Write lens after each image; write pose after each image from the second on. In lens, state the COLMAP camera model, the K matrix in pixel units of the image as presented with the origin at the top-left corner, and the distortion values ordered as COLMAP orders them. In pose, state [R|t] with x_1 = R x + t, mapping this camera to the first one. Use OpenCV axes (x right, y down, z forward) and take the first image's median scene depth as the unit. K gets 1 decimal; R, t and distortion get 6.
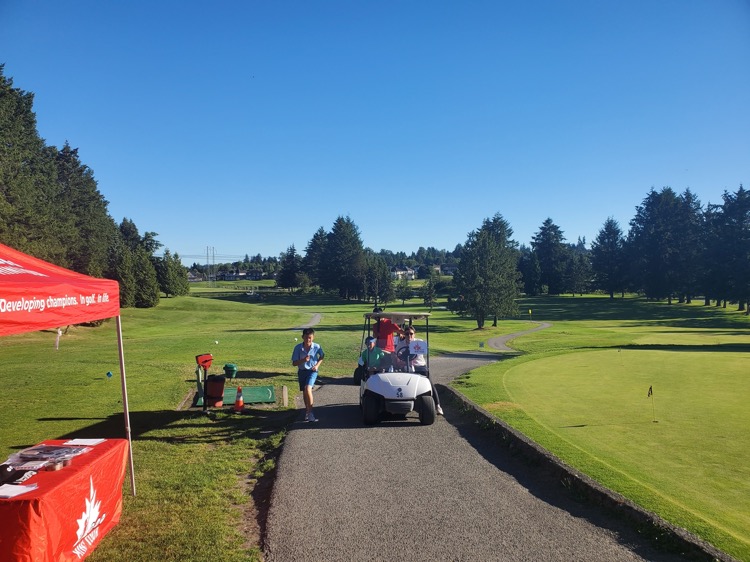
lens RADIAL K [[600.8, 0, 362.1], [0, 600.8, 277.3], [0, 0, 1]] dist [0.012650, -0.005138]
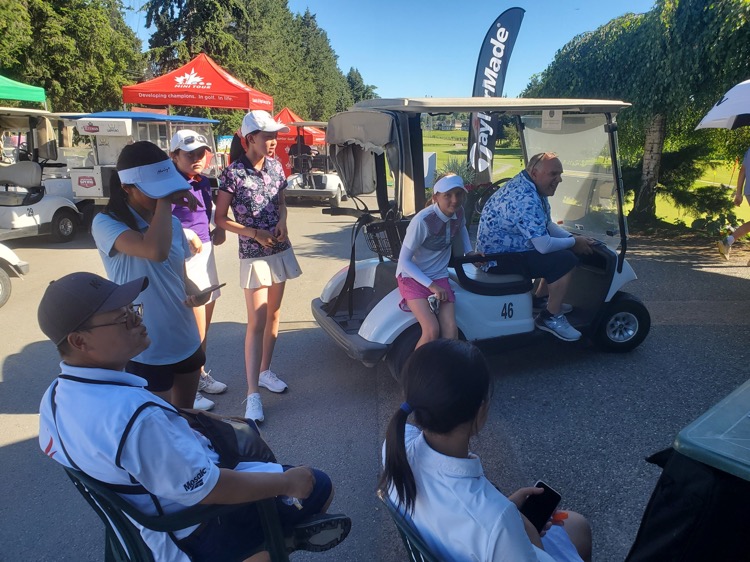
lens RADIAL K [[600.8, 0, 362.1], [0, 600.8, 277.3], [0, 0, 1]] dist [0.012650, -0.005138]
pose [[0.935797, 0.119447, -0.331688, 0.061092], [-0.035920, 0.968261, 0.247348, -0.003388], [0.350706, -0.219554, 0.910385, -0.141510]]
